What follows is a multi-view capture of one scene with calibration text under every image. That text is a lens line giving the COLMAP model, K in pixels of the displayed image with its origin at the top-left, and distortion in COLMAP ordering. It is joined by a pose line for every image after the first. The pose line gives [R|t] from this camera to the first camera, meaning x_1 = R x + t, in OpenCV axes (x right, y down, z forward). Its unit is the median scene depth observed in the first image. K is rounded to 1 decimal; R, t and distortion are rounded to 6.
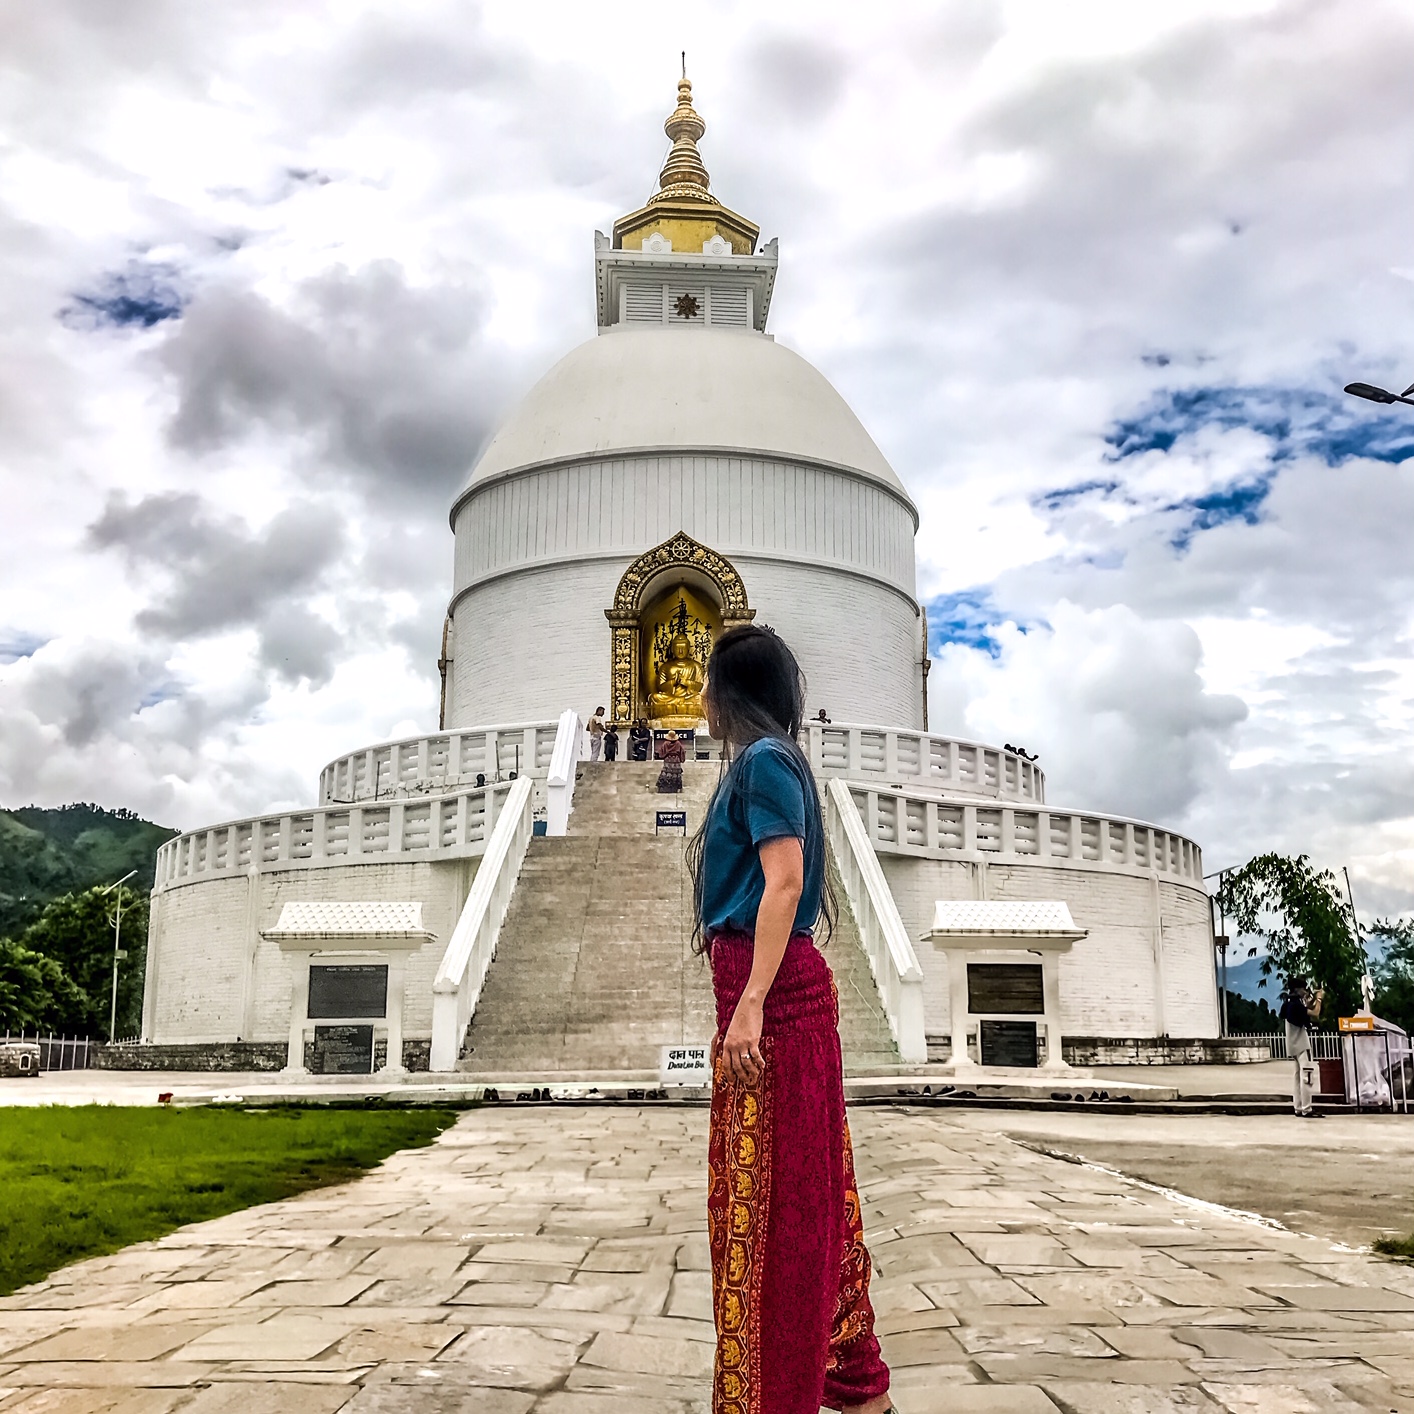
lens RADIAL K [[1652.1, 0, 730.4], [0, 1652.1, 667.5], [0, 0, 1]] dist [0.204103, -0.530987]
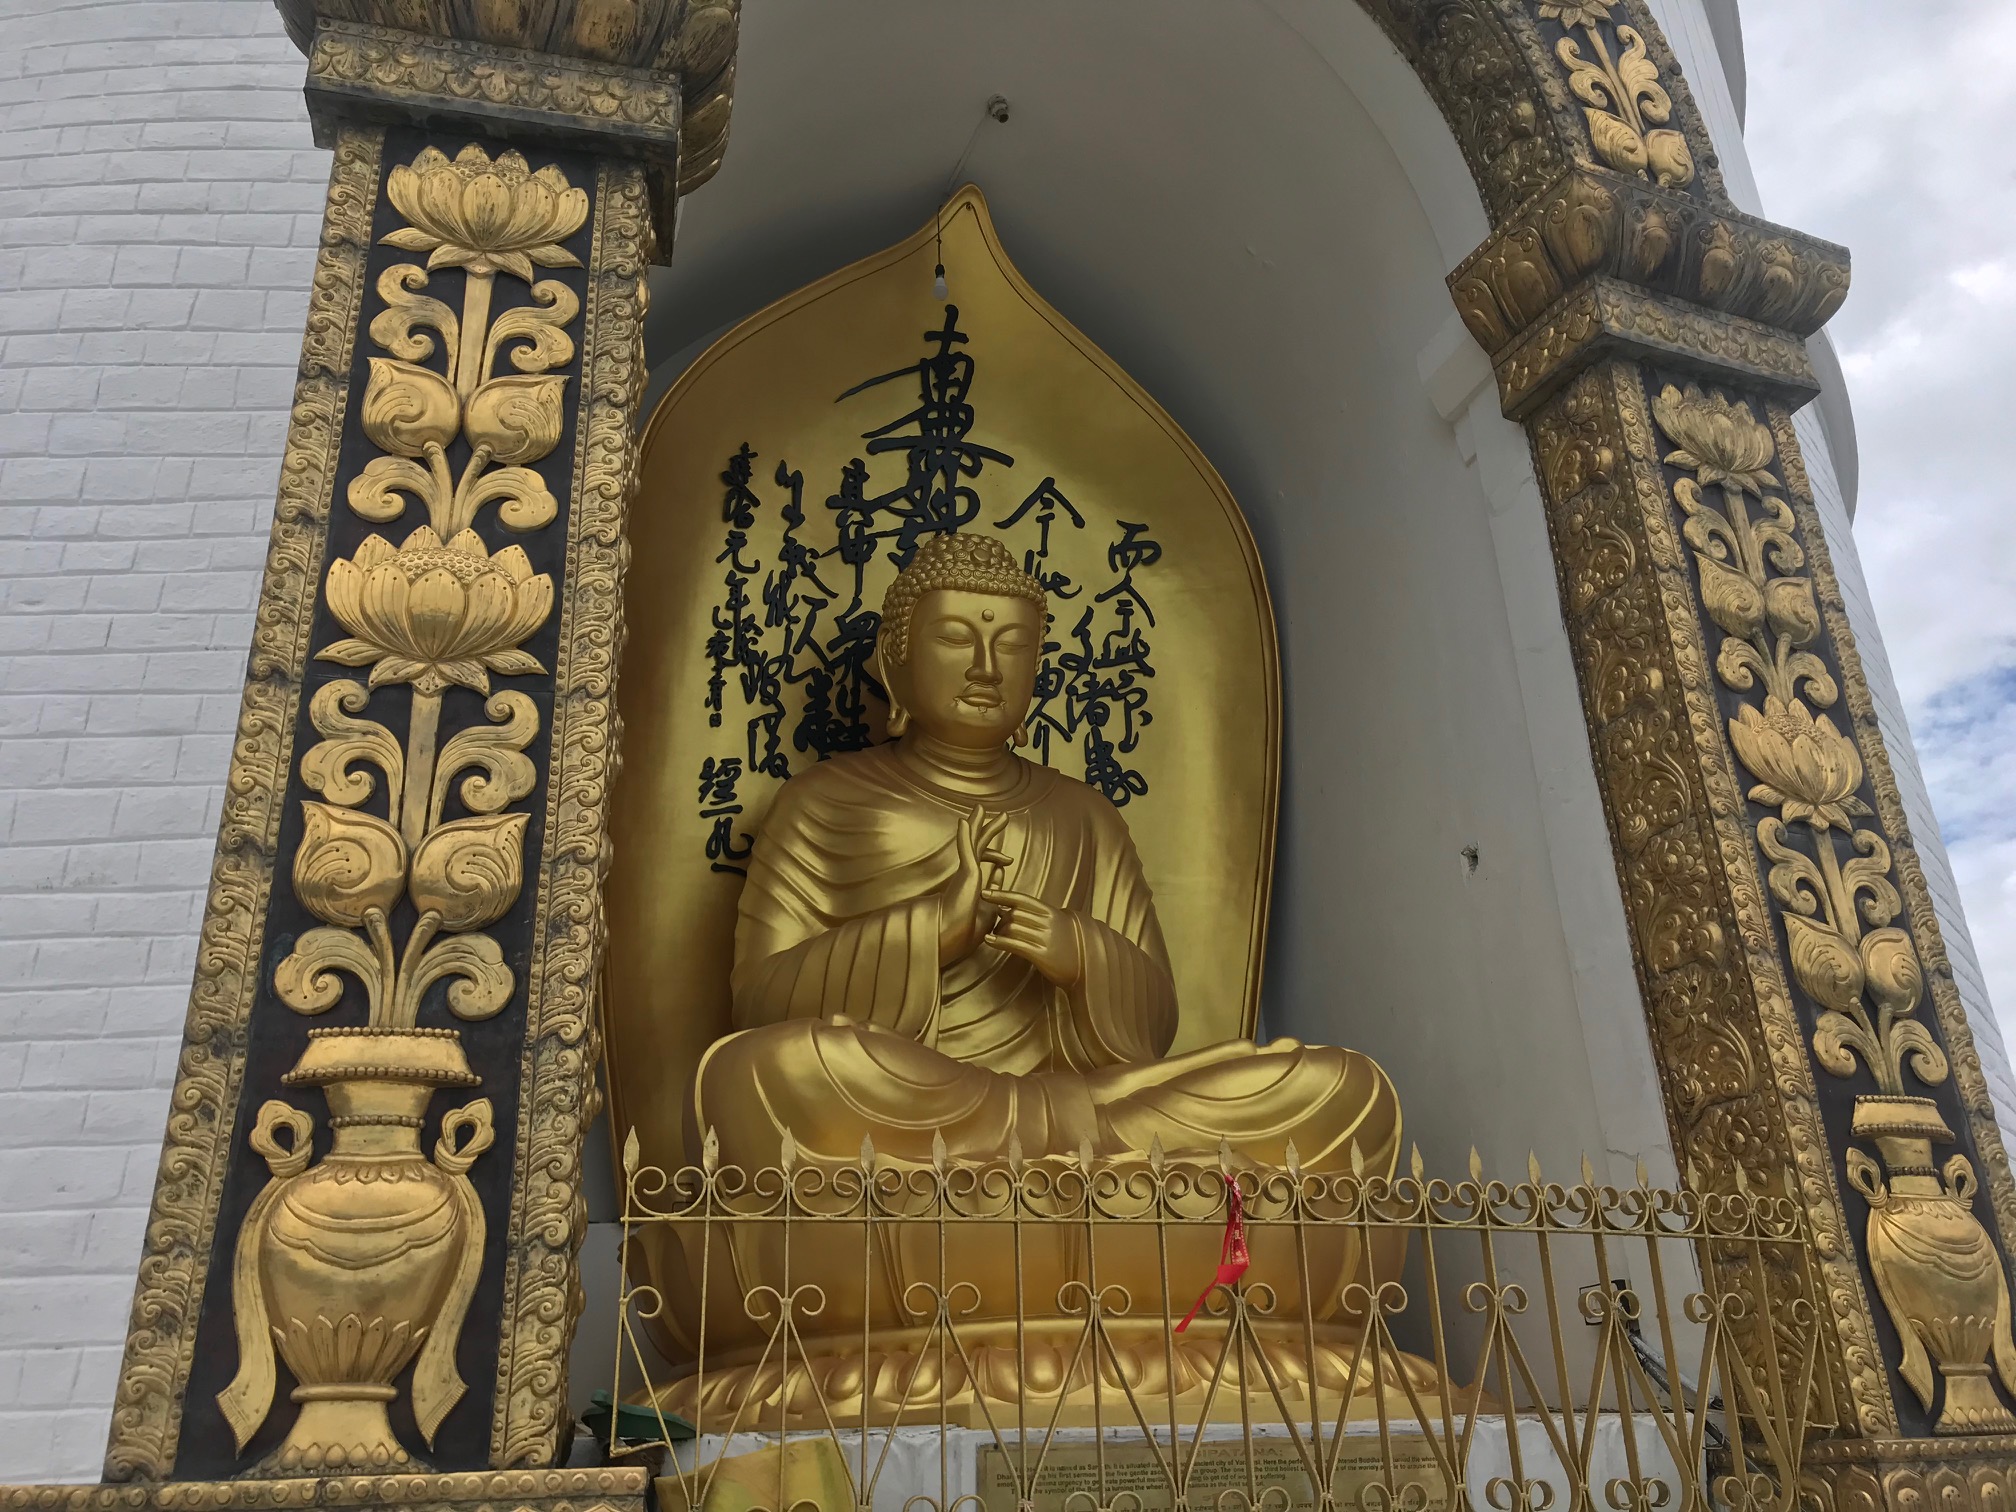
lens RADIAL K [[1659.3, 0, 1008.0], [0, 1659.3, 756.0], [0, 0, 1]] dist [0.013727, 0.006348]
pose [[0.950712, 0.102391, 0.292682, -0.065429], [-0.039819, 0.976406, -0.212241, 0.021250], [-0.307508, 0.190126, 0.932358, 0.977120]]
